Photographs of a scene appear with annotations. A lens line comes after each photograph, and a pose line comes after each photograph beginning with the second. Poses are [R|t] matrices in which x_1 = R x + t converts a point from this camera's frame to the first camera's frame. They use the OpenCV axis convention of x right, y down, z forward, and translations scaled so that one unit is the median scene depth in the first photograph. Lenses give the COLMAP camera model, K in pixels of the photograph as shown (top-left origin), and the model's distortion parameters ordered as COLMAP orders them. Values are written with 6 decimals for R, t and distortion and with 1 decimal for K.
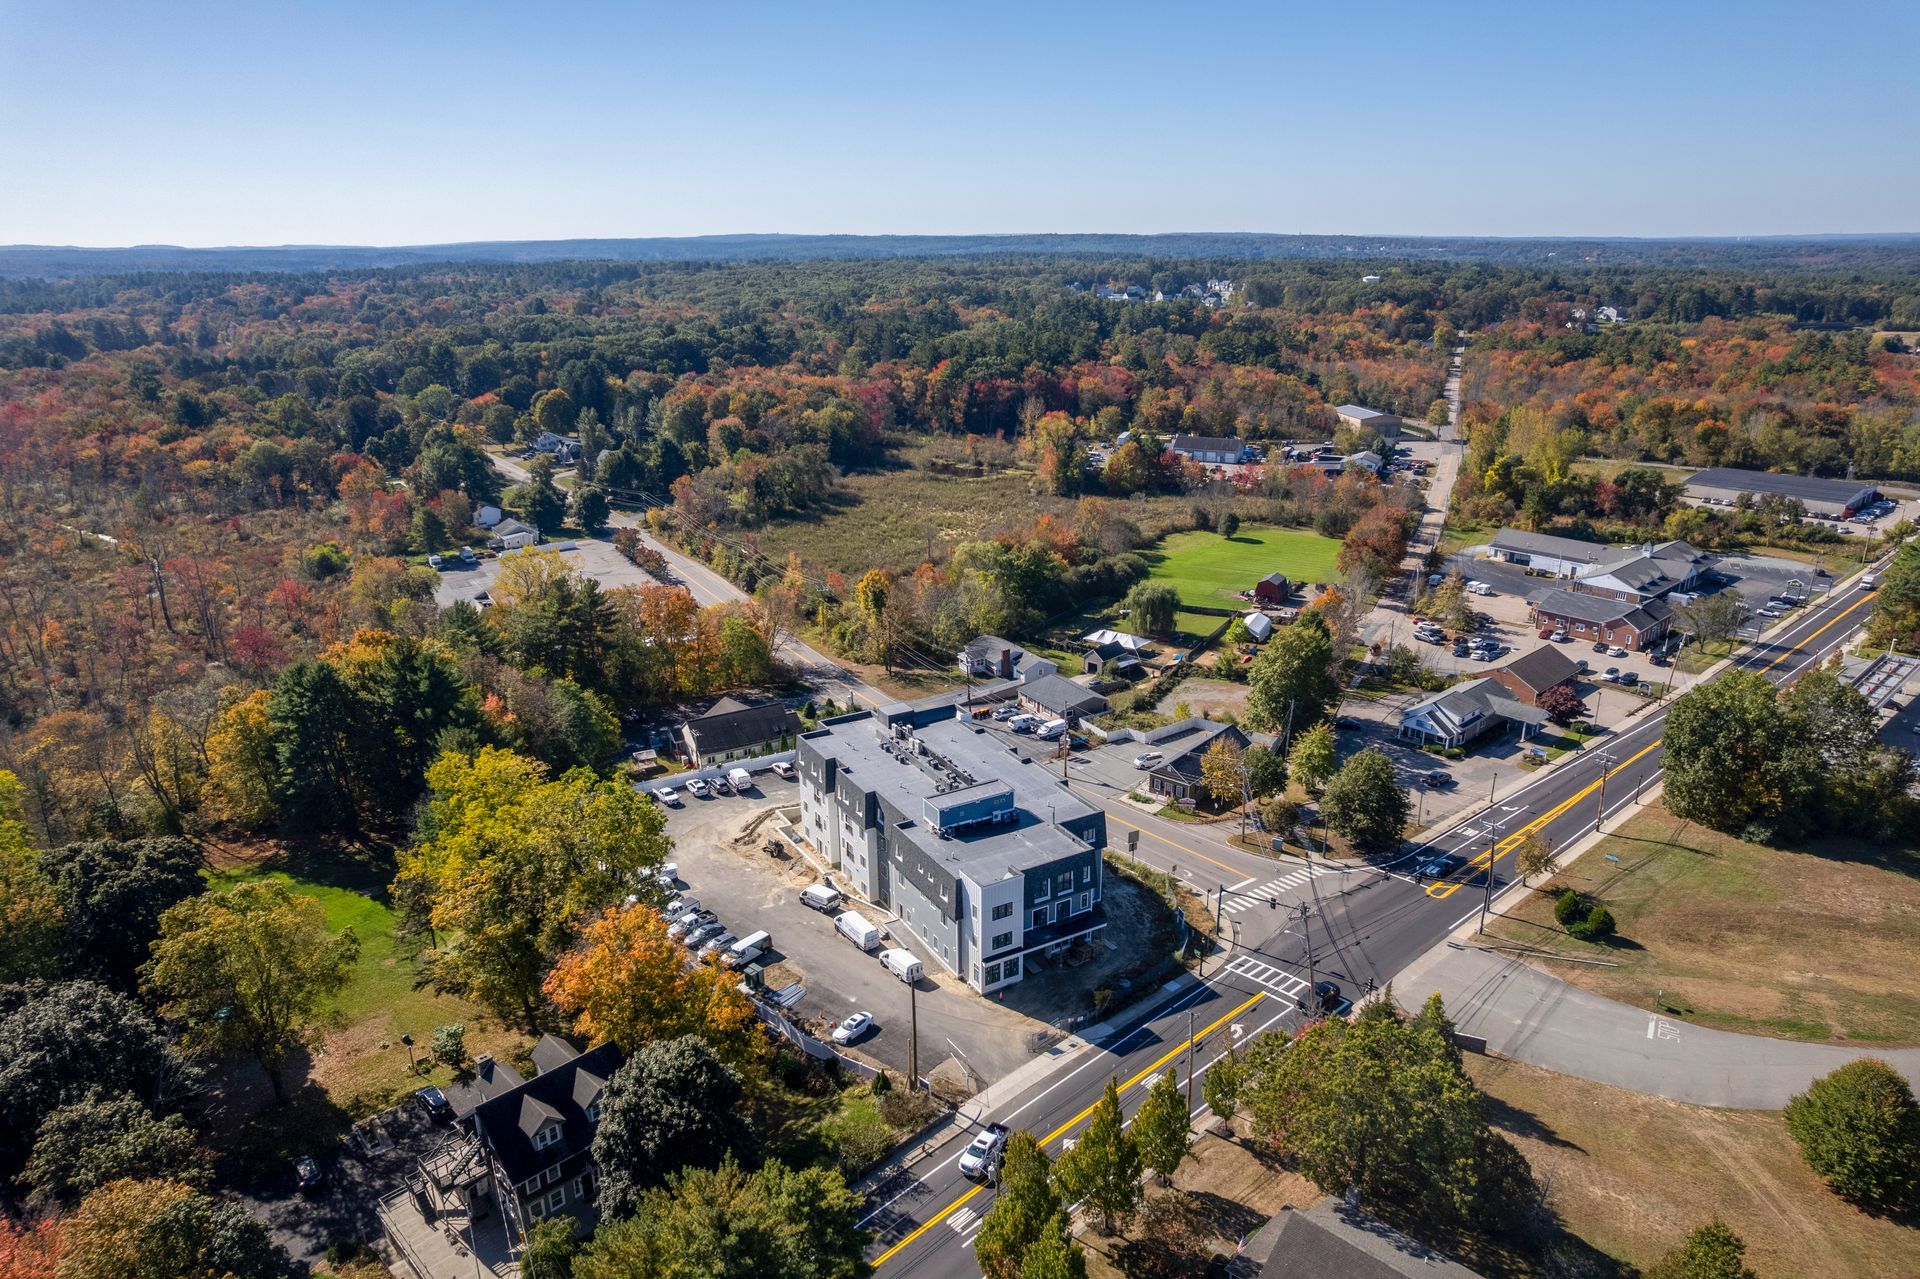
lens RADIAL K [[1232.8, 0, 935.9], [0, 1232.8, 638.8], [0, 0, 1]] dist [-0.073394, 0.058913]
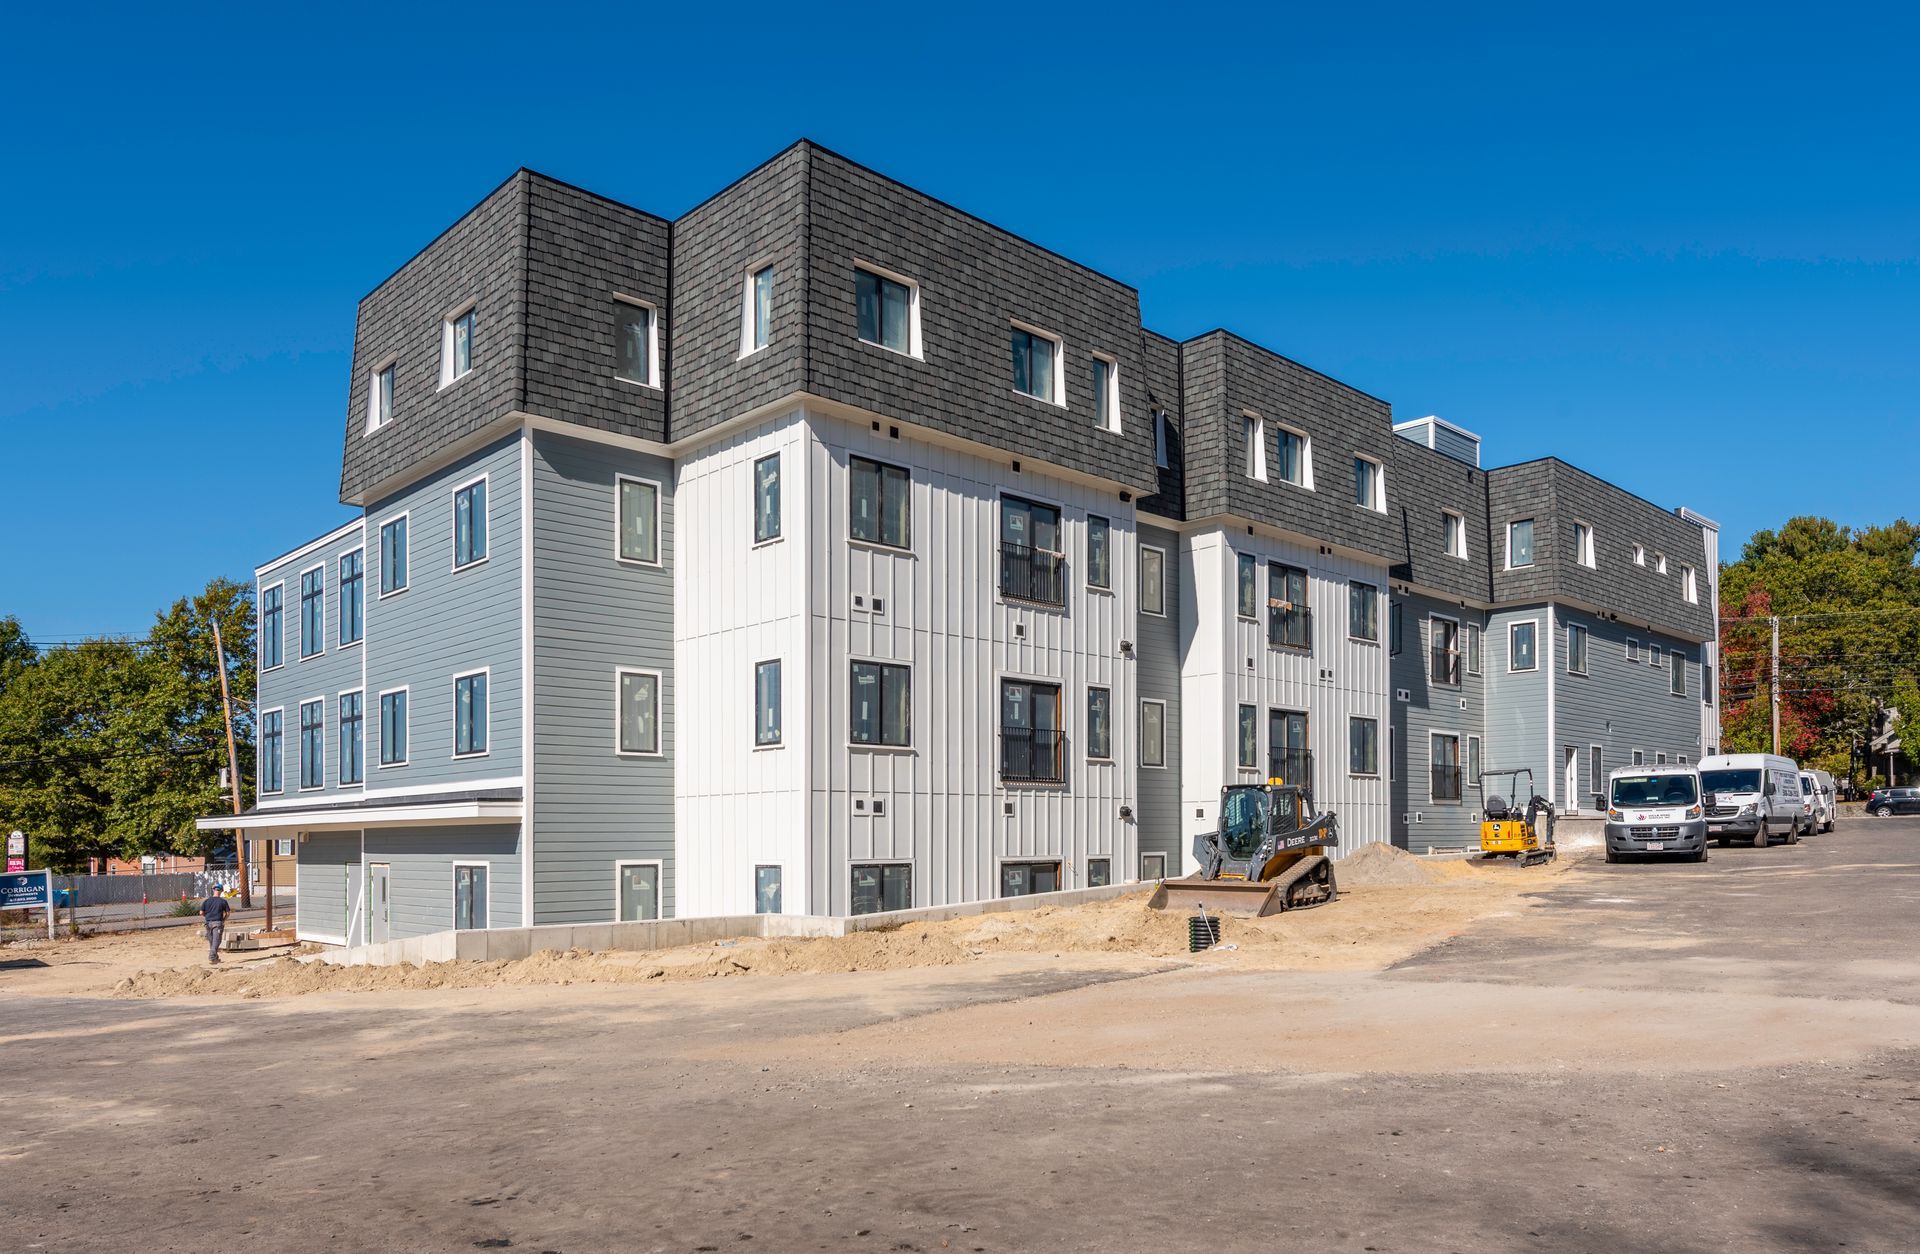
lens RADIAL K [[1315.8, 0, 925.9], [0, 1315.8, 820.7], [0, 0, 1]] dist [0.014187, 0.001311]
pose [[-0.236626, 0.024286, 0.971297, -0.162967], [0.302474, 0.951851, 0.049889, 0.090603], [-0.923319, 0.305597, -0.232579, 0.654985]]
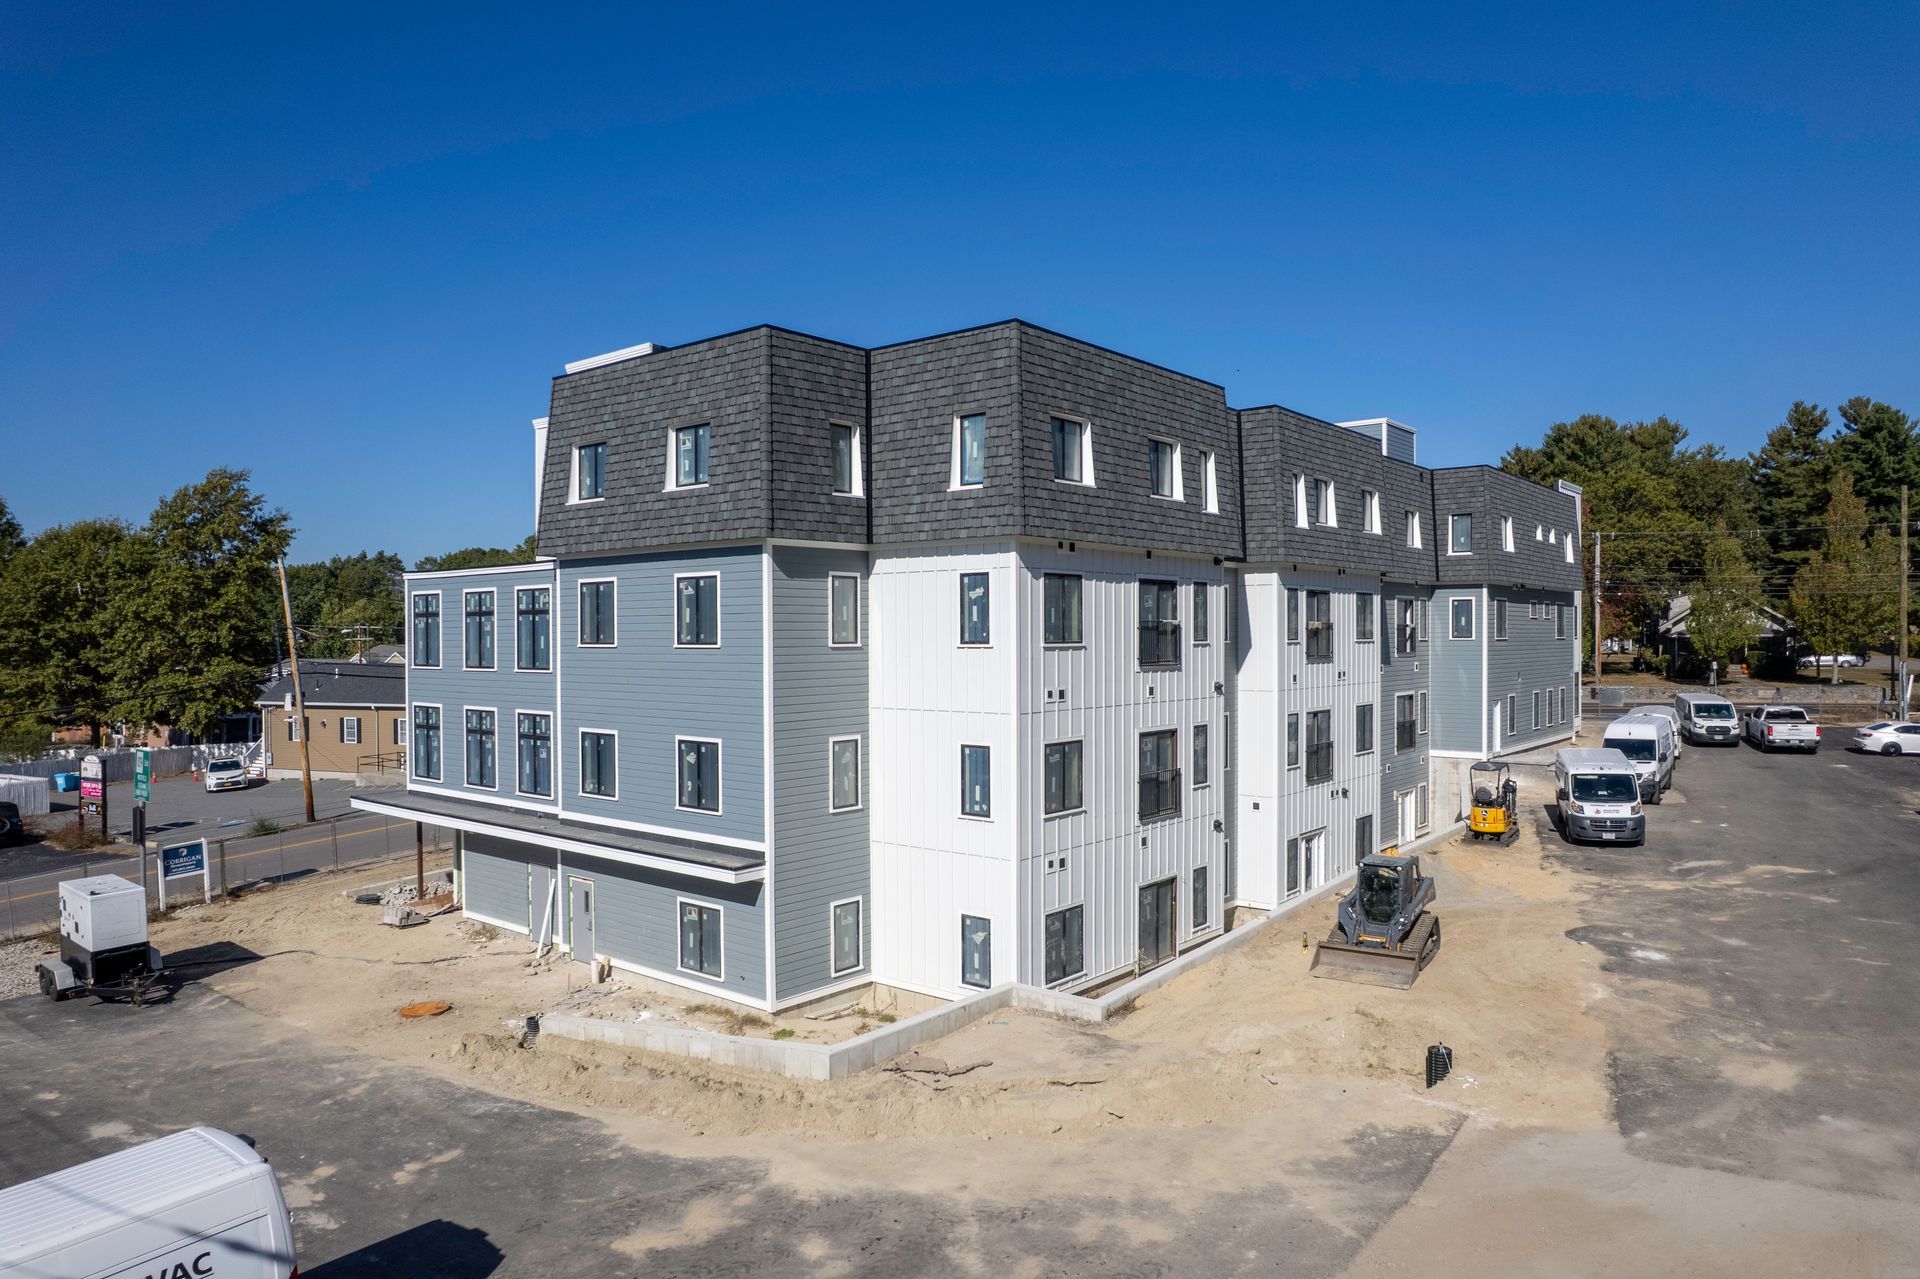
lens RADIAL K [[1232.8, 0, 935.9], [0, 1232.8, 638.8], [0, 0, 1]] dist [-0.073394, 0.058913]
pose [[-0.348980, 0.008817, 0.937089, -0.166240], [0.294266, 0.950410, 0.100645, 0.060232], [-0.889731, 0.310876, -0.334268, 0.675622]]
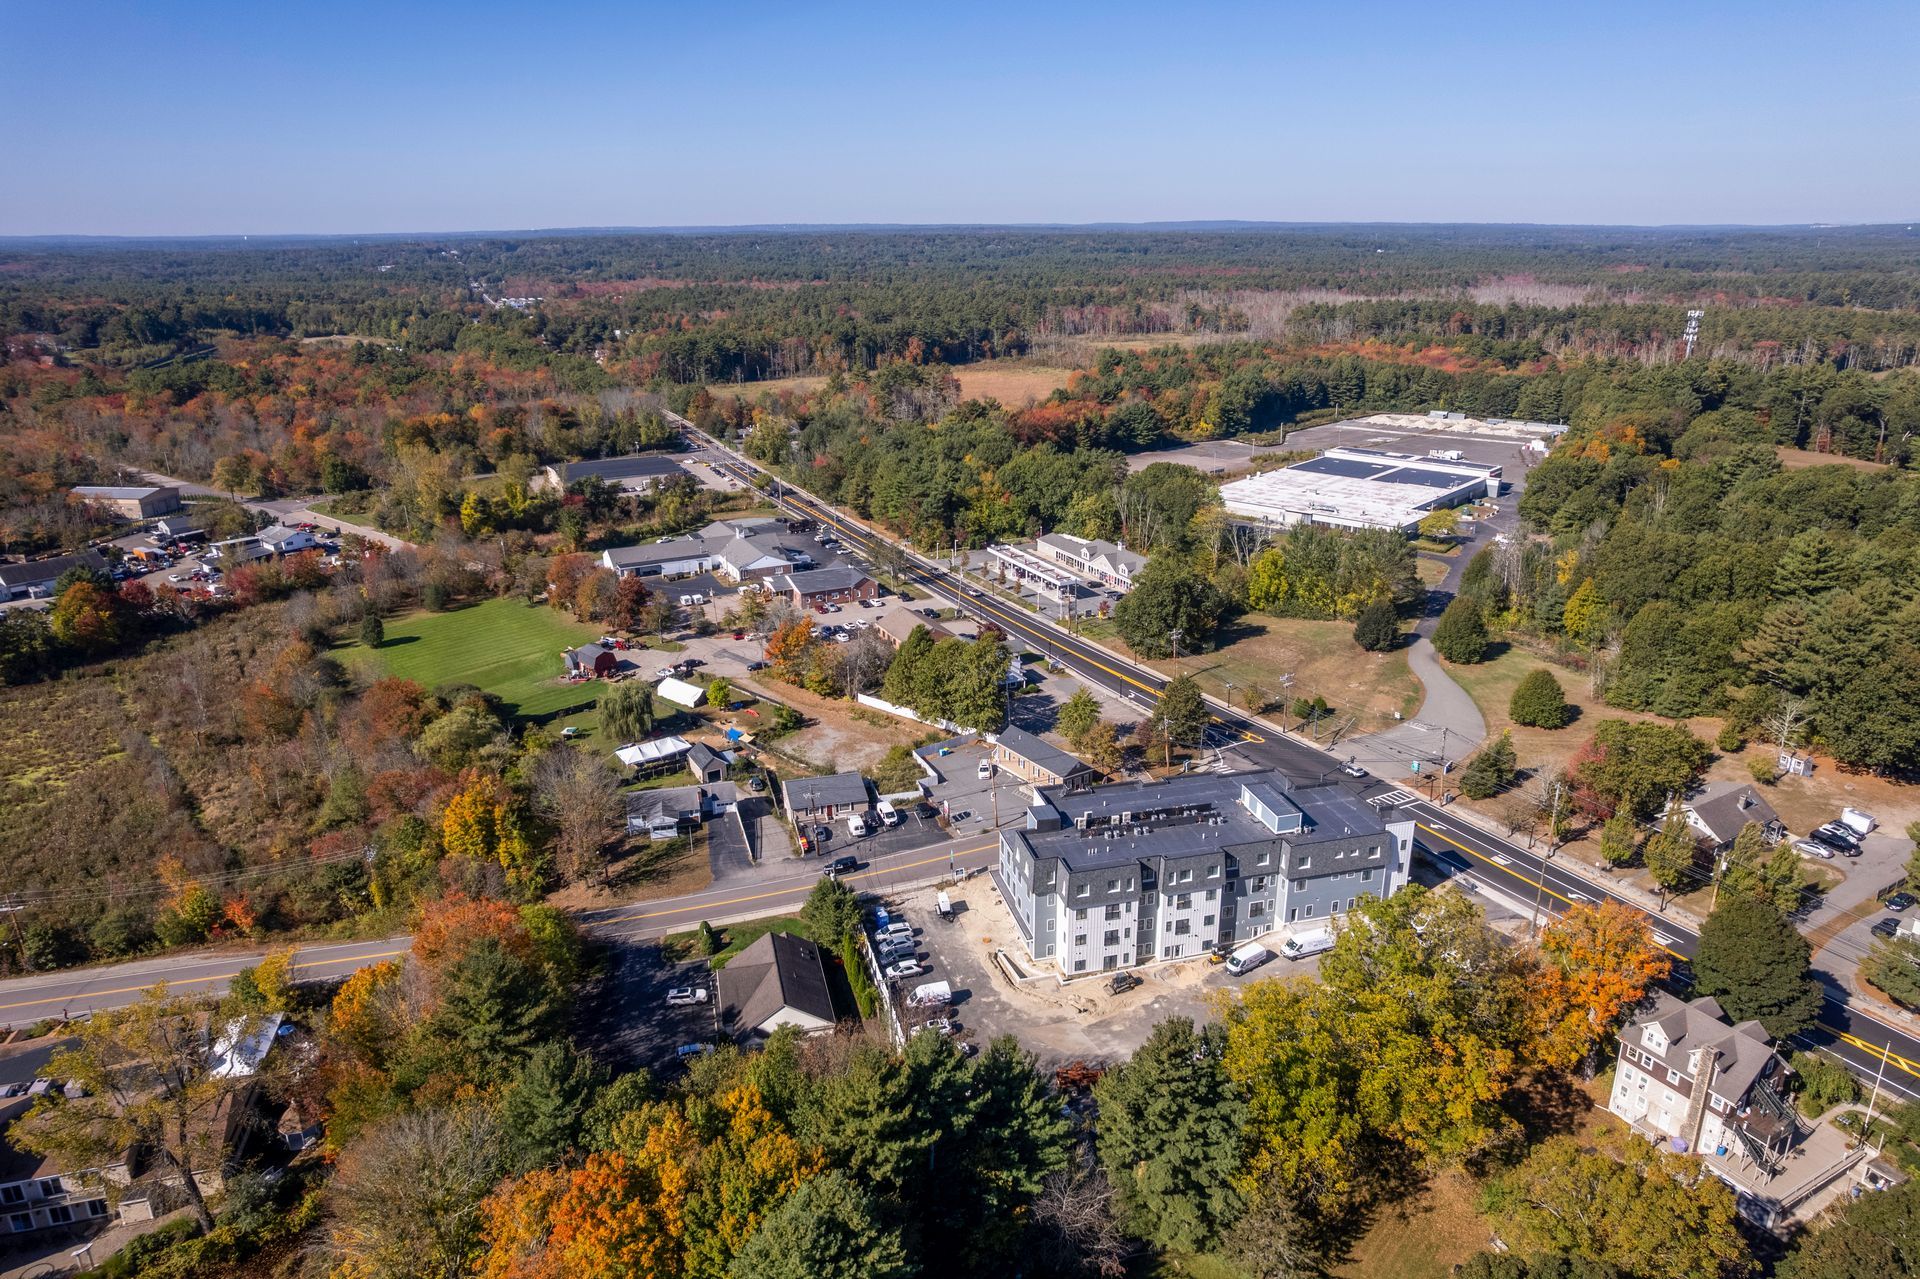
lens RADIAL K [[1232.8, 0, 935.9], [0, 1232.8, 638.8], [0, 0, 1]] dist [-0.073394, 0.058913]
pose [[0.282095, -0.312415, 0.907094, -0.600325], [0.313521, 0.923602, 0.220599, -0.212567], [-0.906712, 0.222164, 0.358493, 0.443974]]
